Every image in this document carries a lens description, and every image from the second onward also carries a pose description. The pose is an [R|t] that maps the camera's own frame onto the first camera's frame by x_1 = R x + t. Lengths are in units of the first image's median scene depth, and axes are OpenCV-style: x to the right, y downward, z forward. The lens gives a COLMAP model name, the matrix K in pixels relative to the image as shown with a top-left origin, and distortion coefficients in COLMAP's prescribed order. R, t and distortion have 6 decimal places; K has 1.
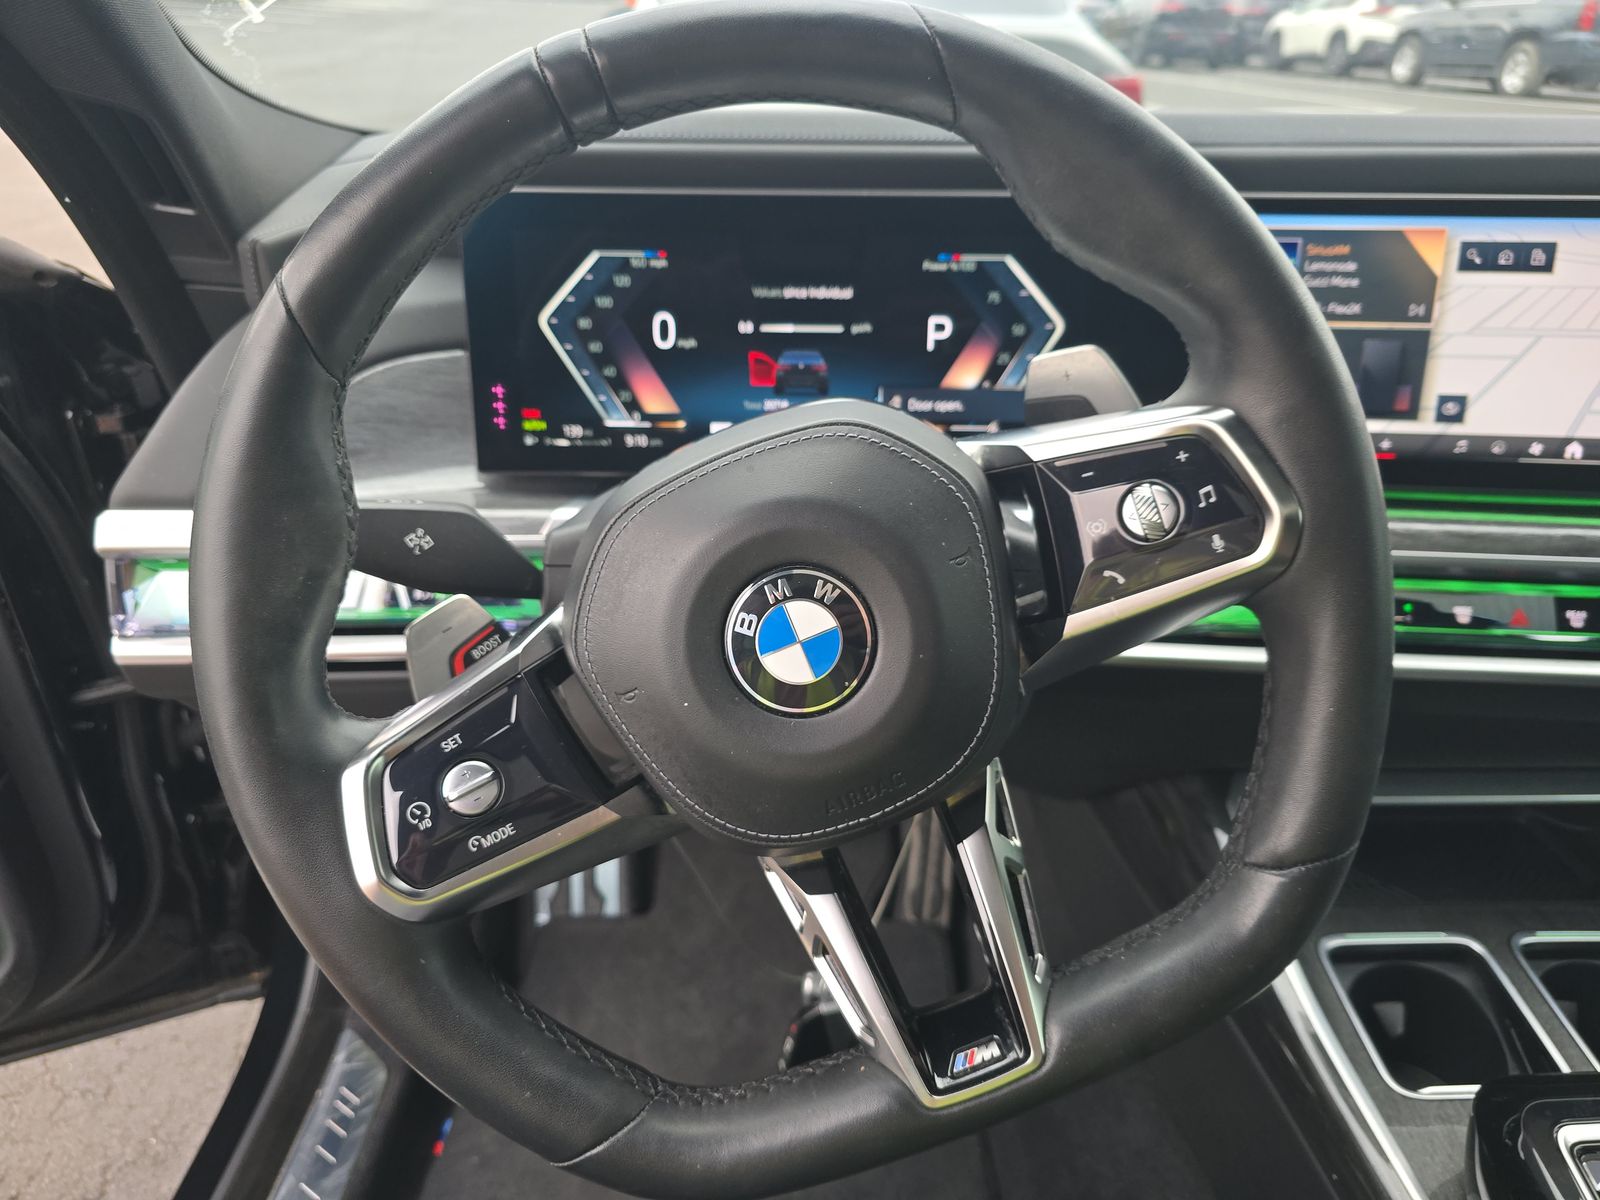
lens RADIAL K [[1144.2, 0, 800.0], [0, 1144.2, 600.0], [0, 0, 1]] dist [0.004201, -0.021171]
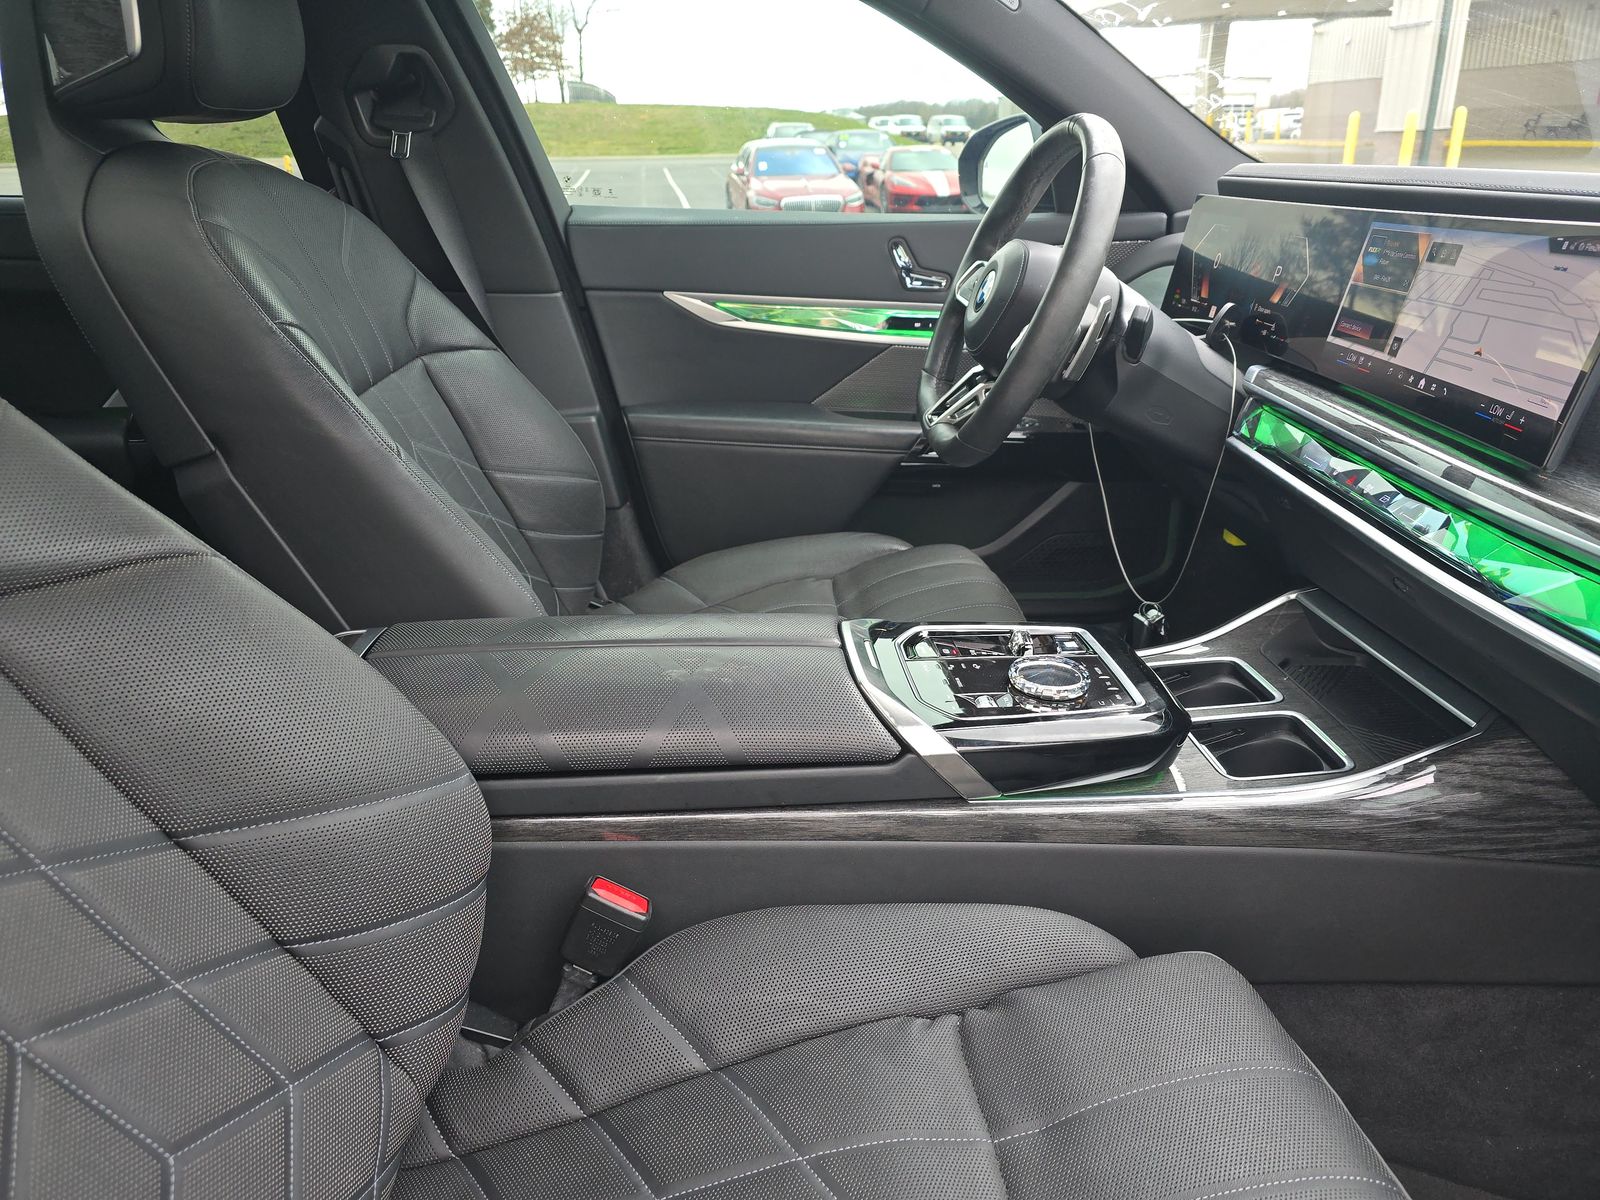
lens RADIAL K [[1069.4, 0, 803.1], [0, 1069.4, 594.0], [0, 0, 1]] dist [0.014795, -0.005382]
pose [[0.099330, 0.378899, -0.920092, 1.994390], [-0.453674, 0.840211, 0.297027, 0.051885], [0.885615, 0.387918, 0.255354, 0.019660]]
